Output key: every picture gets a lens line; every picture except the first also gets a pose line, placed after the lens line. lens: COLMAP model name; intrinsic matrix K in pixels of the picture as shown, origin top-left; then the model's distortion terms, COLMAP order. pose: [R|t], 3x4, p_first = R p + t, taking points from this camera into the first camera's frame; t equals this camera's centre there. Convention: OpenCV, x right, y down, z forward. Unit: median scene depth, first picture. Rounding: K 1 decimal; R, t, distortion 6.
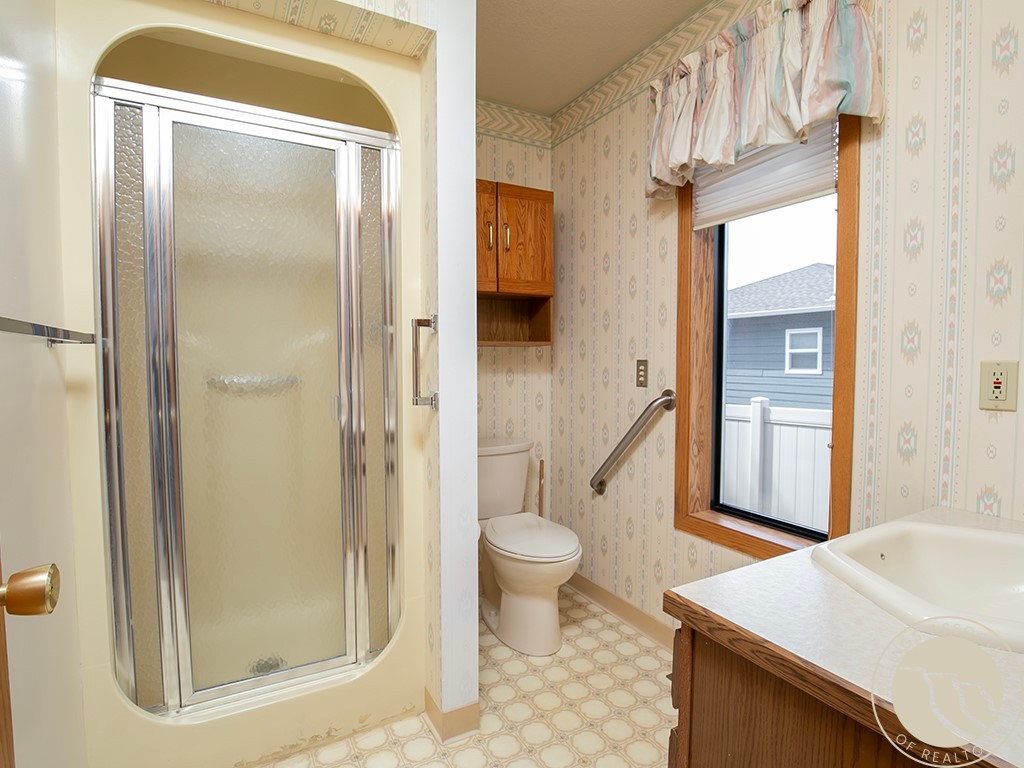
lens RADIAL K [[536.2, 0, 517.1], [0, 536.2, 384.4], [0, 0, 1]] dist [-0.030562, 0.000066]
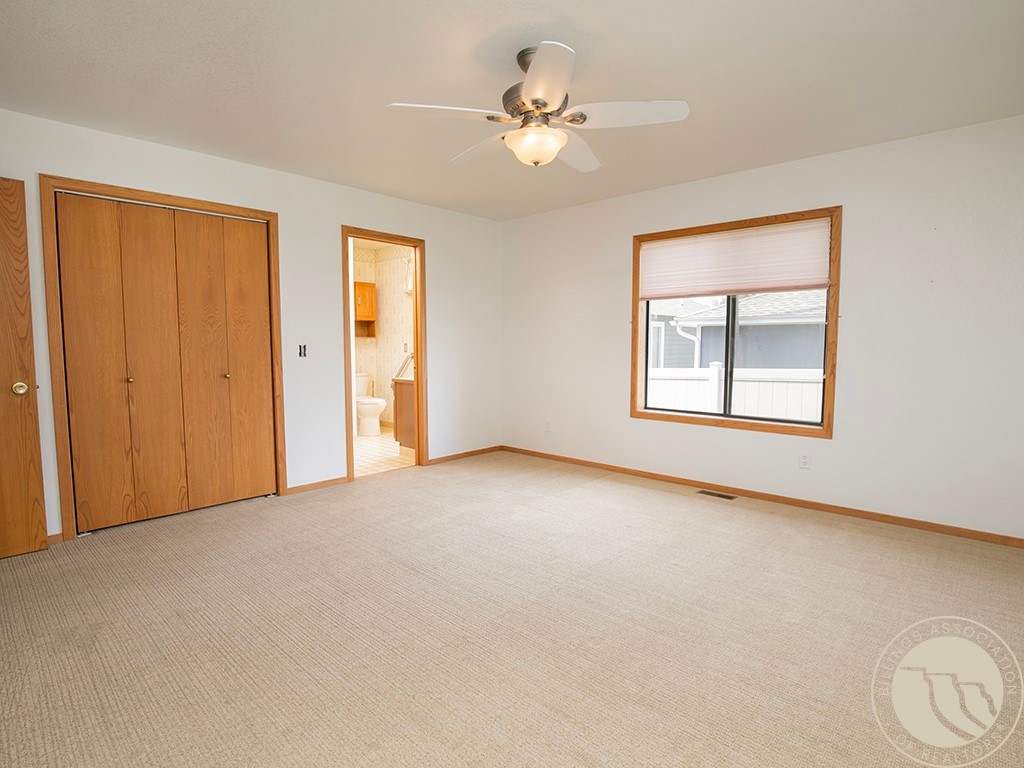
lens RADIAL K [[536.2, 0, 517.1], [0, 536.2, 384.4], [0, 0, 1]] dist [-0.030562, 0.000066]
pose [[0.953346, -0.021891, 0.301086, -0.074847], [0.013918, 0.999494, 0.028601, 0.093594], [-0.301560, -0.023076, 0.953168, -1.798878]]
